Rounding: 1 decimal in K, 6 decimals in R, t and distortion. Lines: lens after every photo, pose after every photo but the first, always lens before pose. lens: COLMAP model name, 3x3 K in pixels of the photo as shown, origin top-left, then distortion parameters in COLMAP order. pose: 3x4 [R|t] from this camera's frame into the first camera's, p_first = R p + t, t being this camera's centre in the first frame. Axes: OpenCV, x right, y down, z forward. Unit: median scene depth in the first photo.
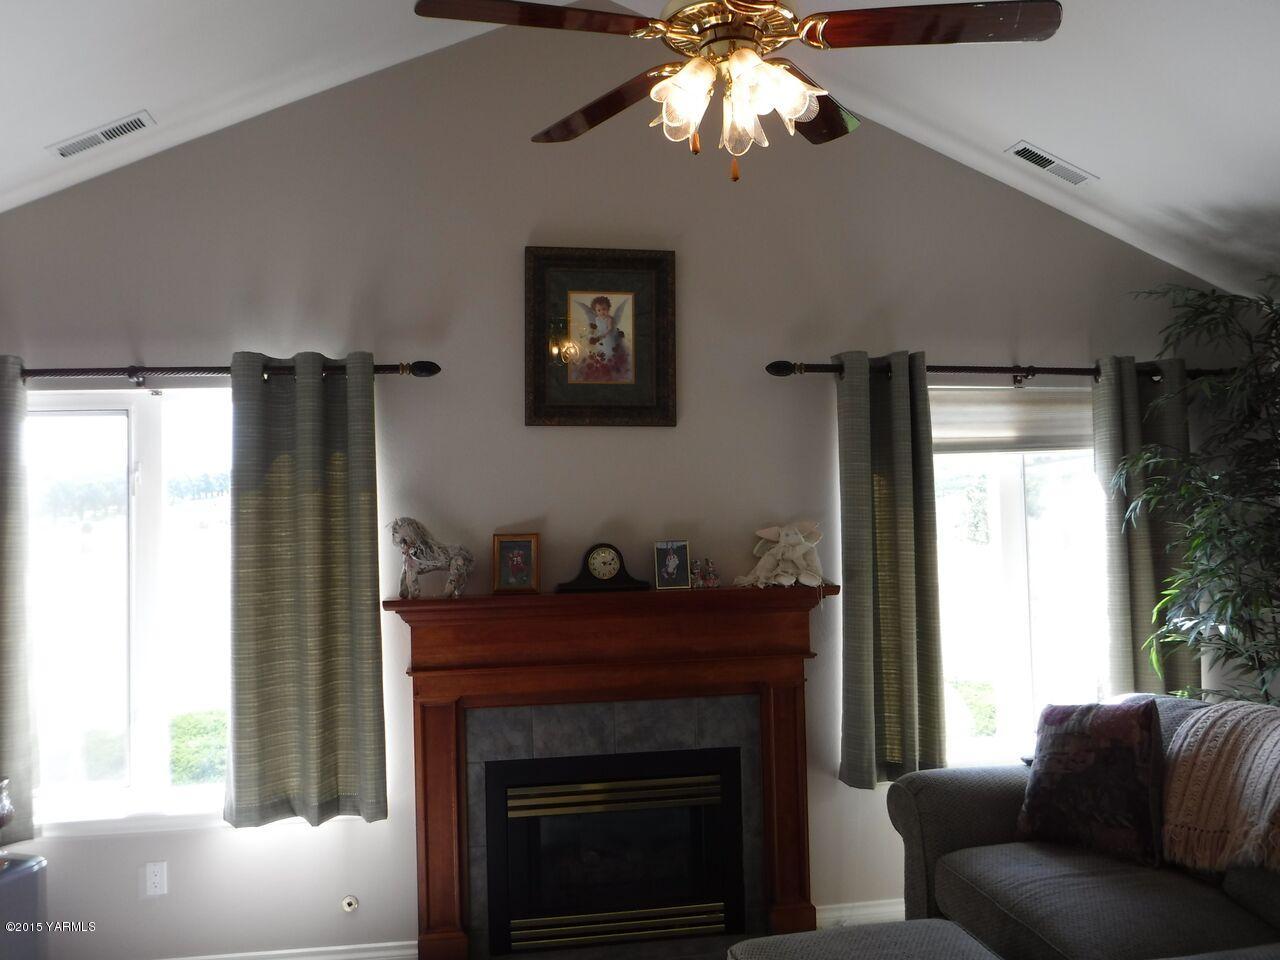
lens RADIAL K [[1073.3, 0, 632.0], [0, 1073.3, 458.2], [0, 0, 1]] dist [-0.080604, 0.046544]
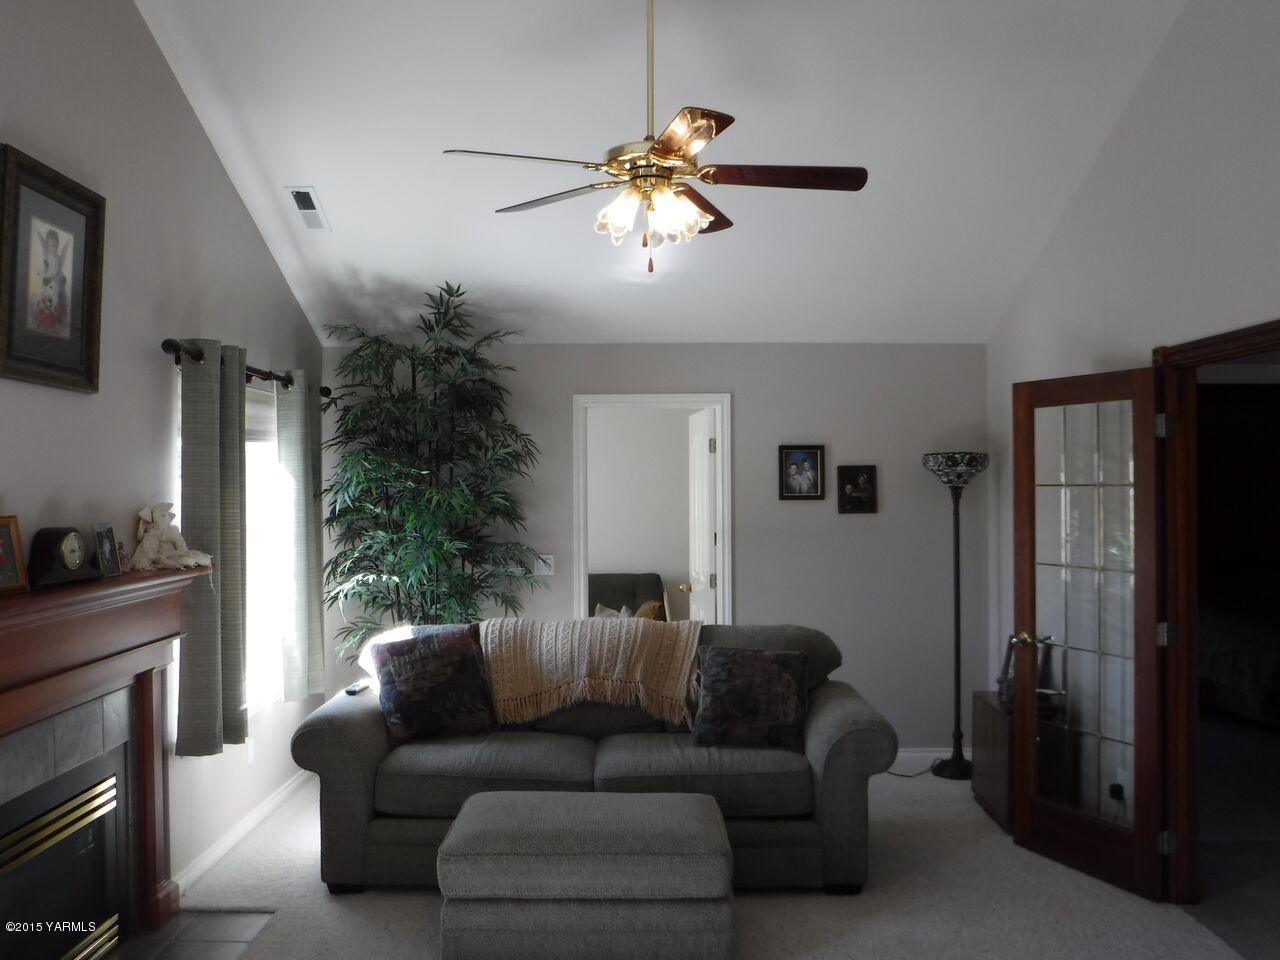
lens RADIAL K [[1073.3, 0, 632.0], [0, 1073.3, 458.2], [0, 0, 1]] dist [-0.080604, 0.046544]
pose [[0.183953, 0.041247, 0.982069, -0.738848], [-0.057537, 0.997858, -0.031133, 0.025035], [-0.981250, -0.050779, 0.185932, 0.401502]]
